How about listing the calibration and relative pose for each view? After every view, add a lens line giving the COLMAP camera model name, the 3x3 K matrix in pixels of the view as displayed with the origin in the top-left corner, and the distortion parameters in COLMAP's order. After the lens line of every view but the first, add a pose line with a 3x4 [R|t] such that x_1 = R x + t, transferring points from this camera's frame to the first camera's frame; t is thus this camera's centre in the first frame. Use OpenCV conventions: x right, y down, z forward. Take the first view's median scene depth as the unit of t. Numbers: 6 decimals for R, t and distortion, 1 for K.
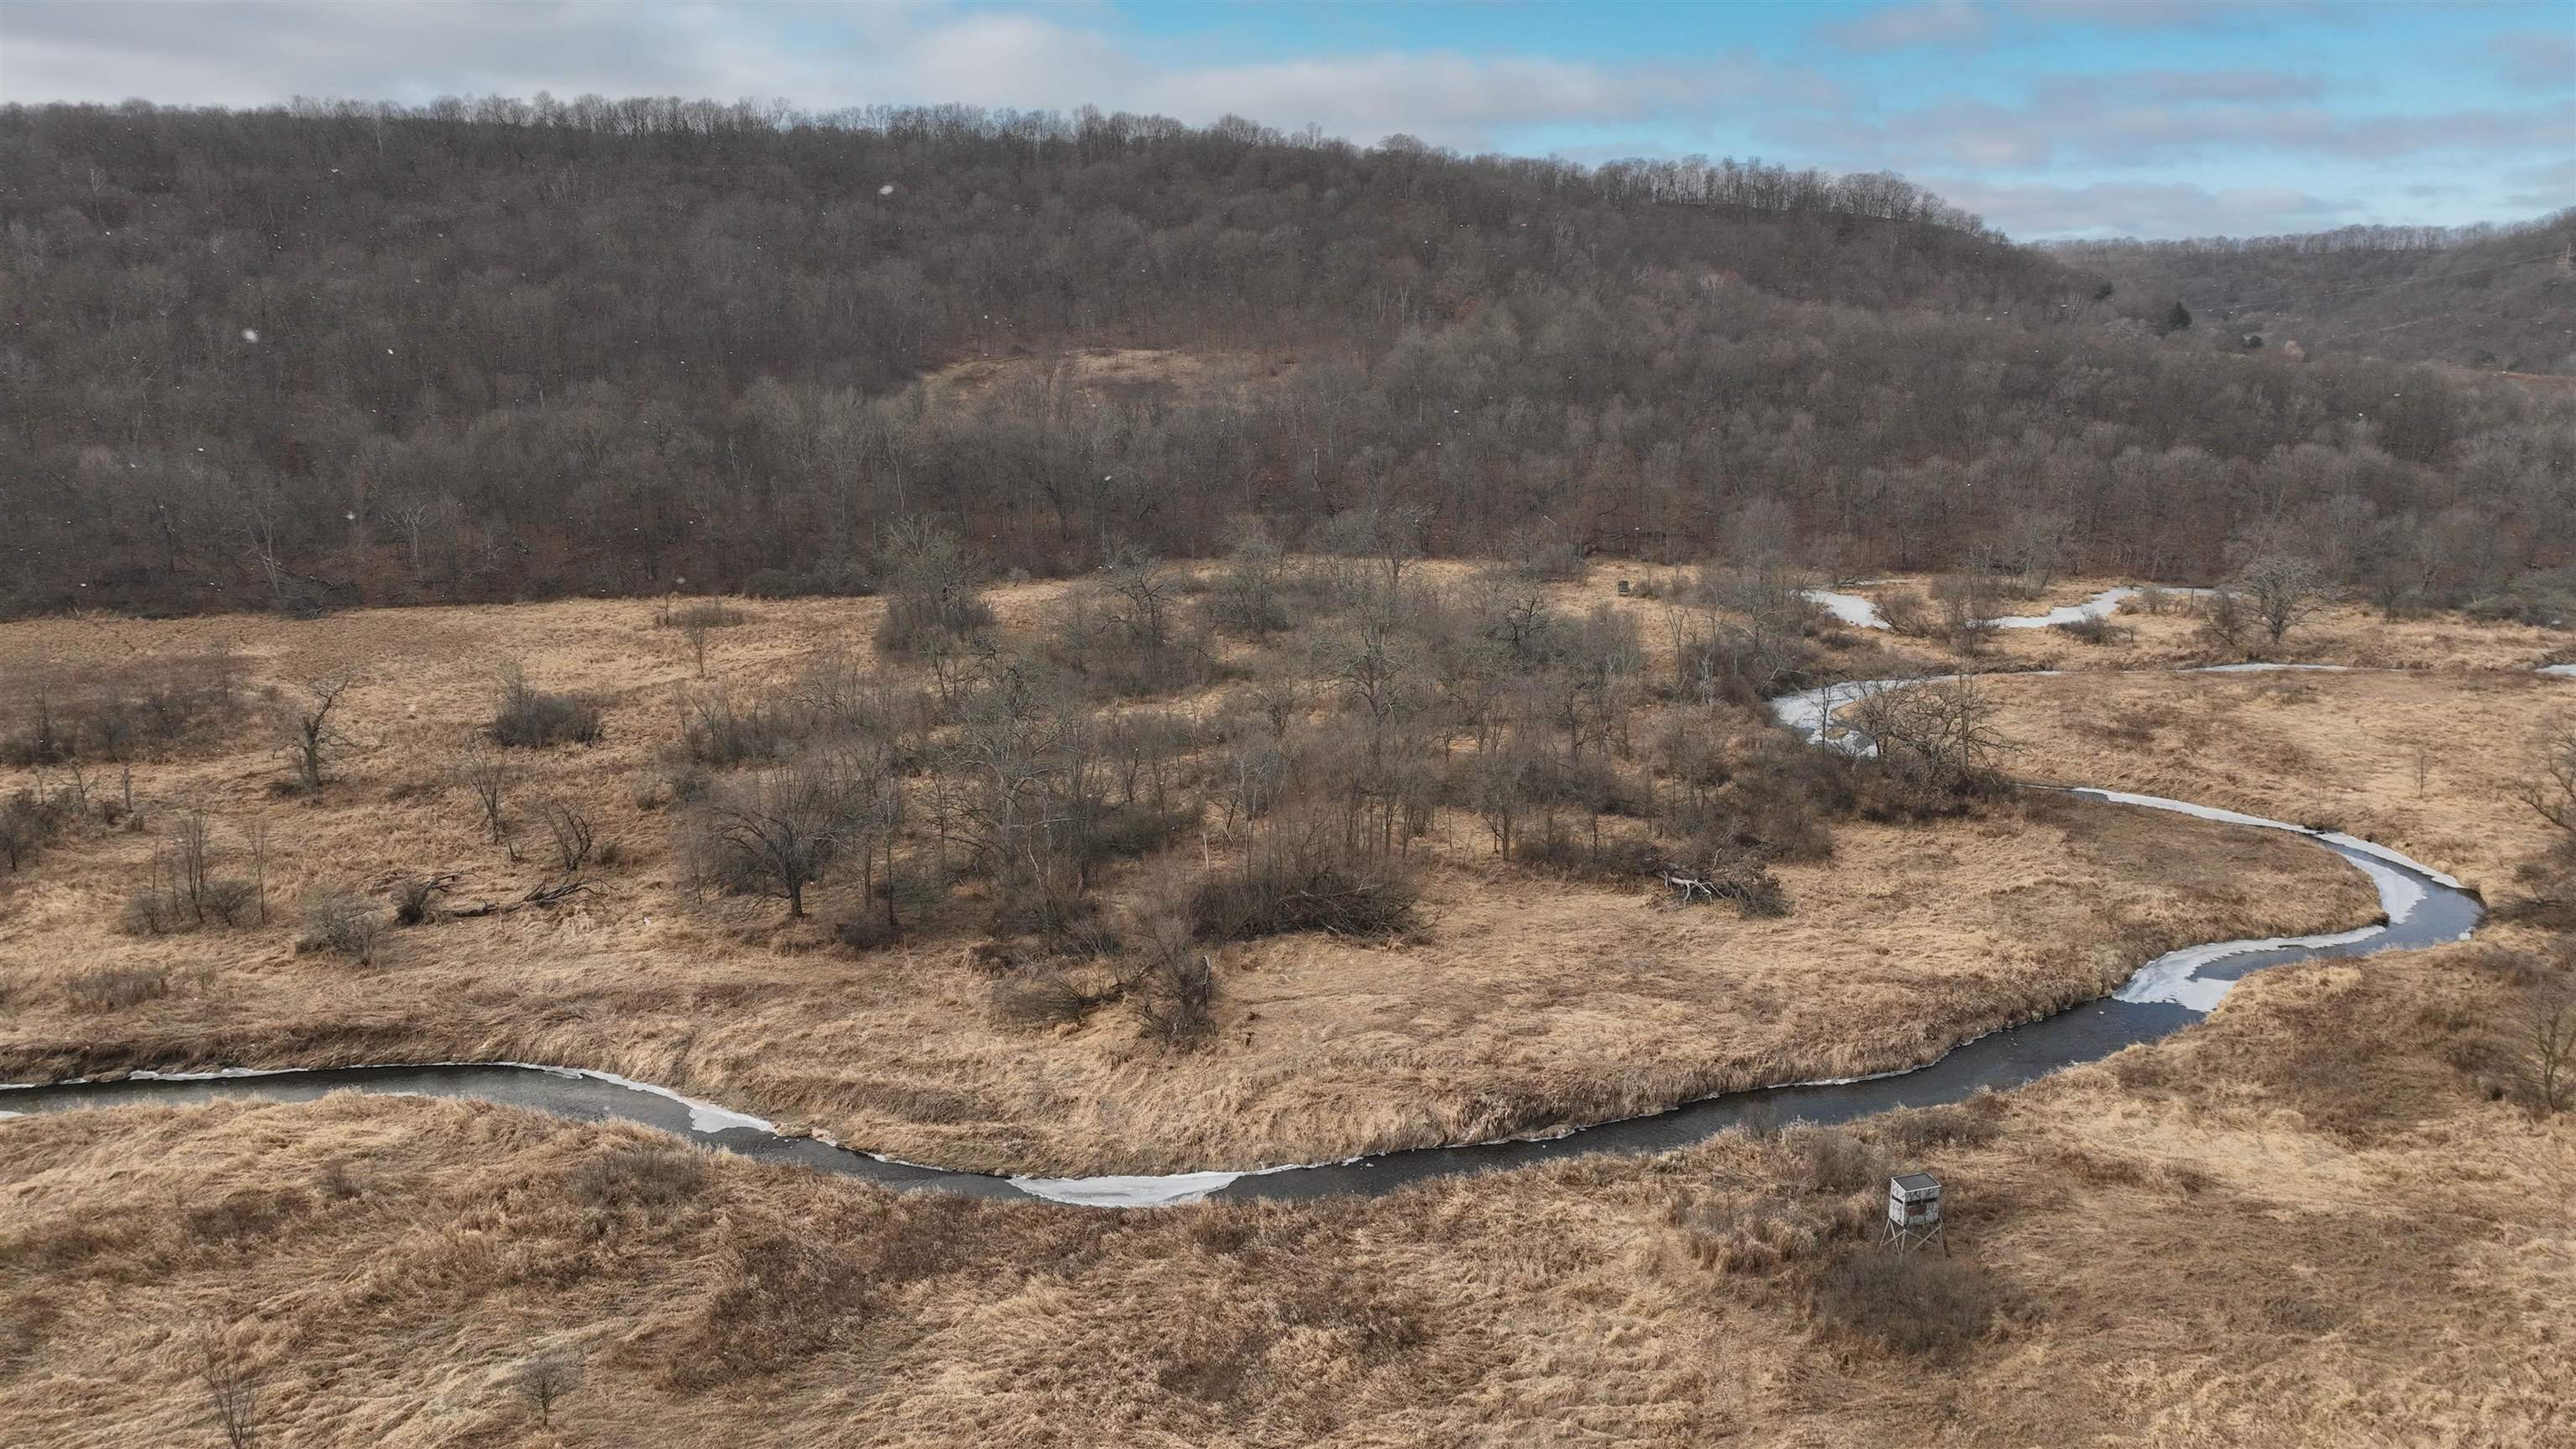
lens RADIAL K [[1875.3, 0, 1288.0], [0, 1875.3, 724.5], [0, 0, 1]] dist [0.003354, 0.028127]
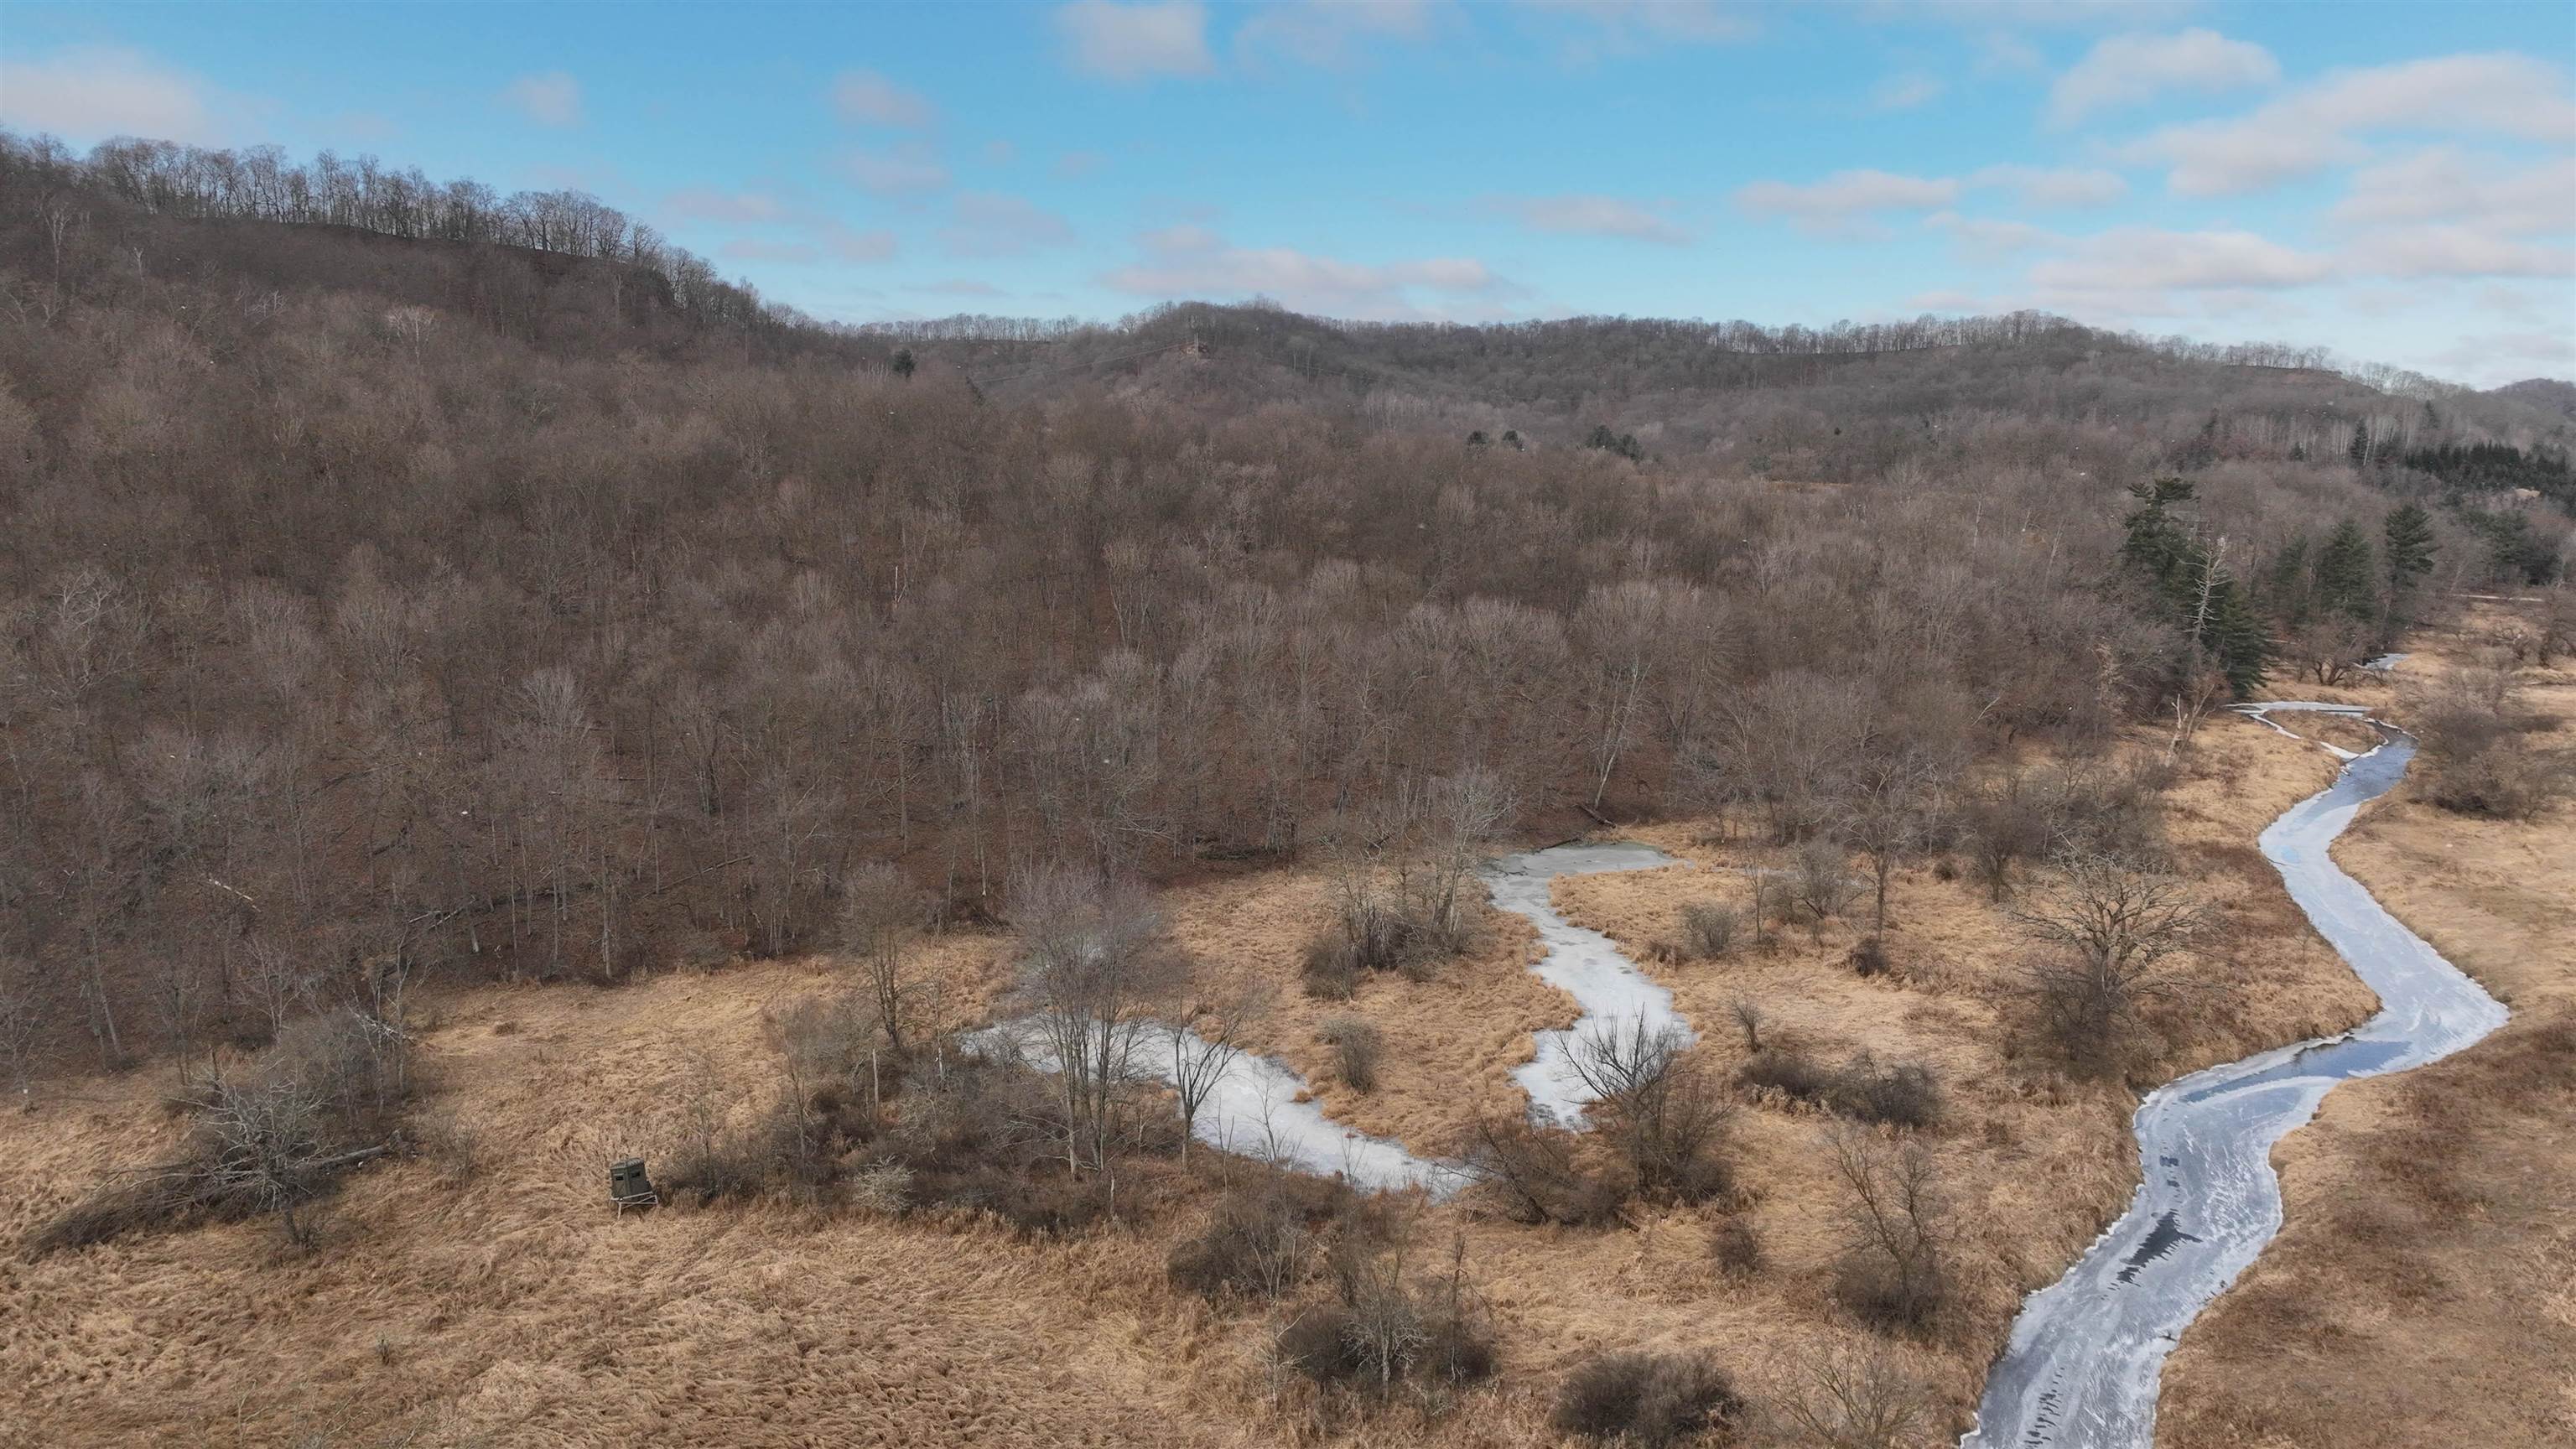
lens RADIAL K [[1875.3, 0, 1288.0], [0, 1875.3, 724.5], [0, 0, 1]] dist [0.003354, 0.028127]
pose [[0.742032, -0.114829, 0.660456, 0.090764], [0.146353, 0.989204, 0.007556, -0.202114], [-0.654193, 0.091053, 0.750827, 1.013648]]
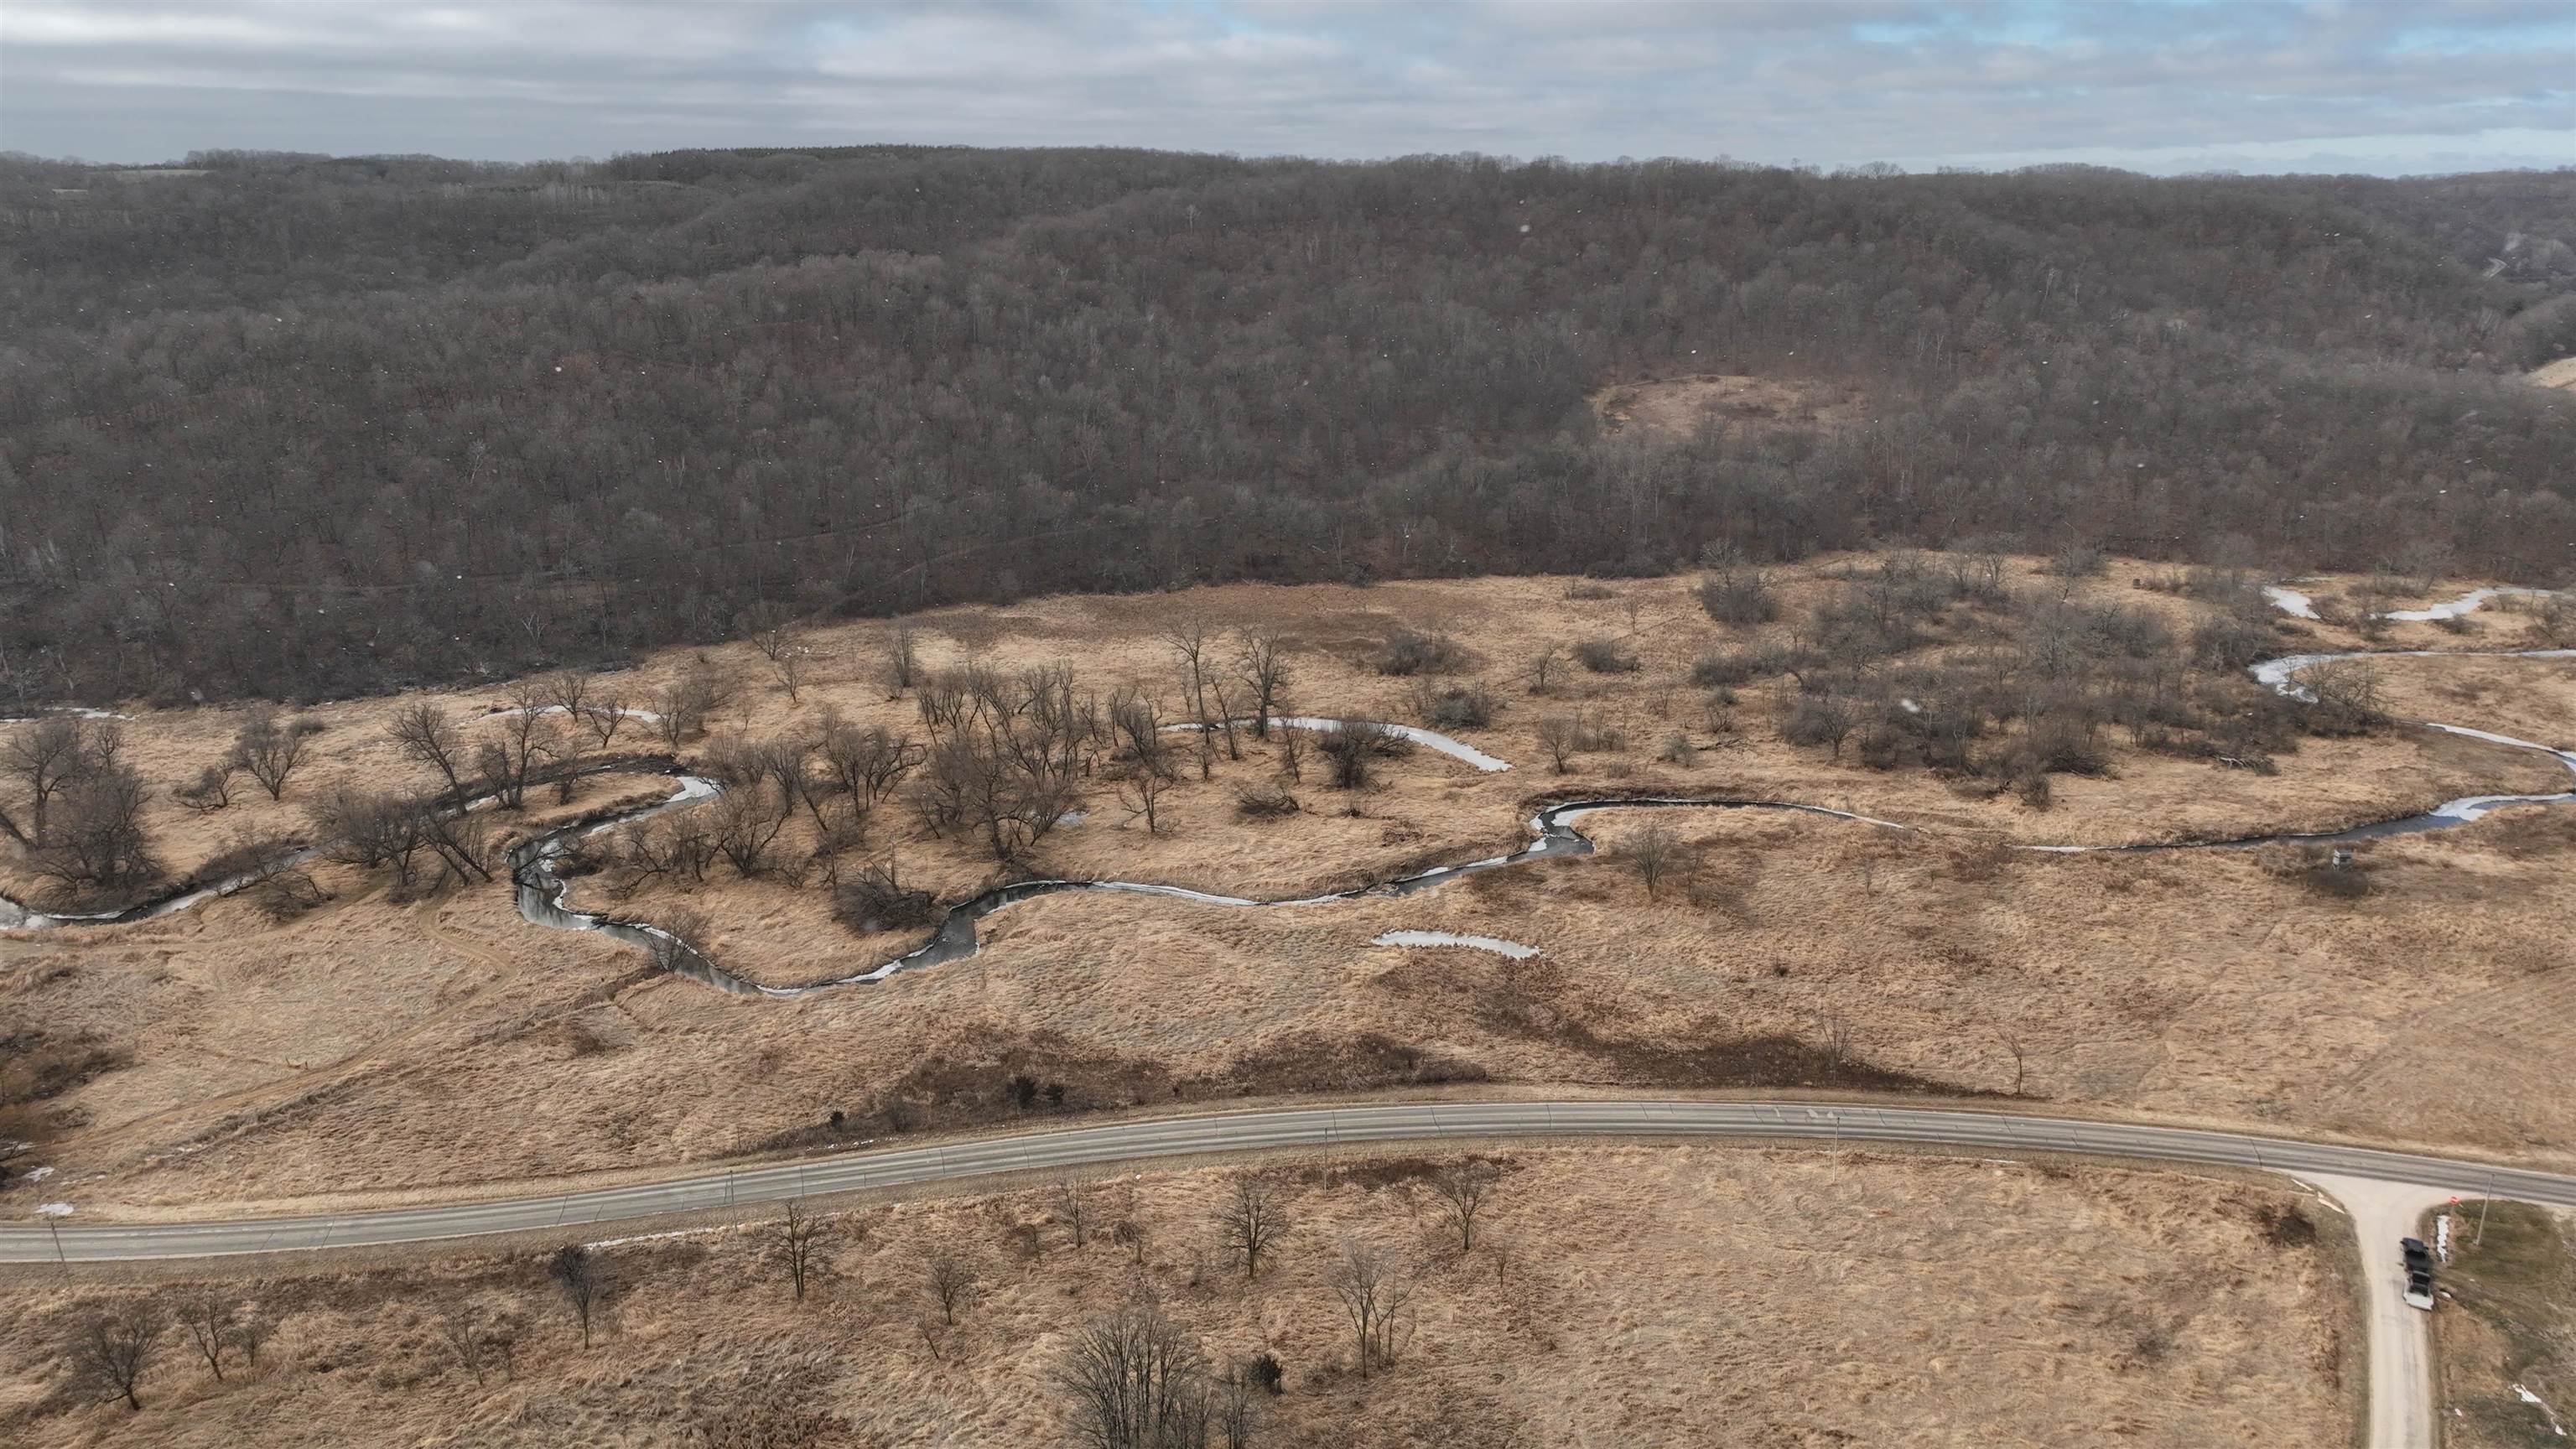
lens RADIAL K [[1875.3, 0, 1288.0], [0, 1875.3, 724.5], [0, 0, 1]] dist [0.003354, 0.028127]
pose [[0.985070, 0.041056, -0.167186, -0.381373], [-0.030918, 0.997547, 0.062797, -0.046787], [0.169354, -0.056691, 0.983923, -1.024643]]
